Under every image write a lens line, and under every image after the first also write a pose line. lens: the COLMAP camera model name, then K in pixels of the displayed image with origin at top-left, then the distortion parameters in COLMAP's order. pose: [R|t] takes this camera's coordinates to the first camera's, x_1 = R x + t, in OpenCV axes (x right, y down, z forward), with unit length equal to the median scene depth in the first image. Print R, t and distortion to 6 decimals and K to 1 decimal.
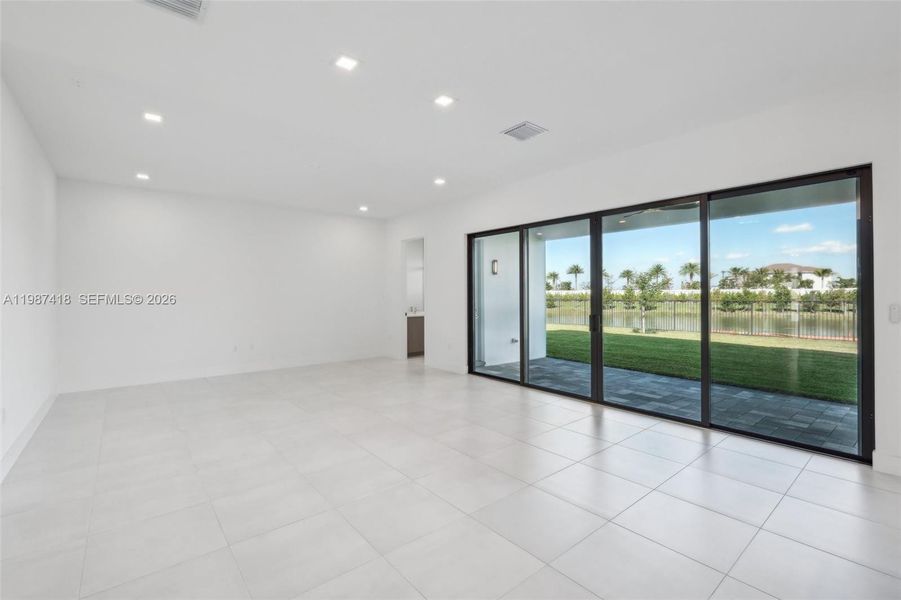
lens RADIAL K [[403.4, 0, 449.3], [0, 403.4, 290.9], [0, 0, 1]] dist [0.001245, 0.000307]
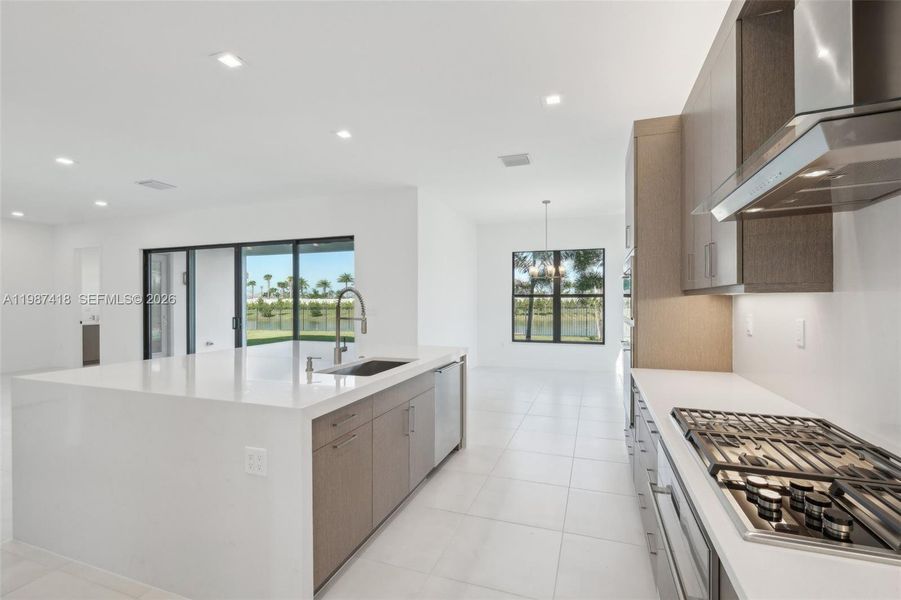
lens RADIAL K [[403.4, 0, 449.3], [0, 403.4, 290.9], [0, 0, 1]] dist [0.001245, 0.000307]
pose [[0.854349, 0.014395, 0.519500, 0.192010], [-0.003685, 0.999759, -0.021642, -0.002691], [-0.519686, 0.016576, 0.854197, -0.406700]]
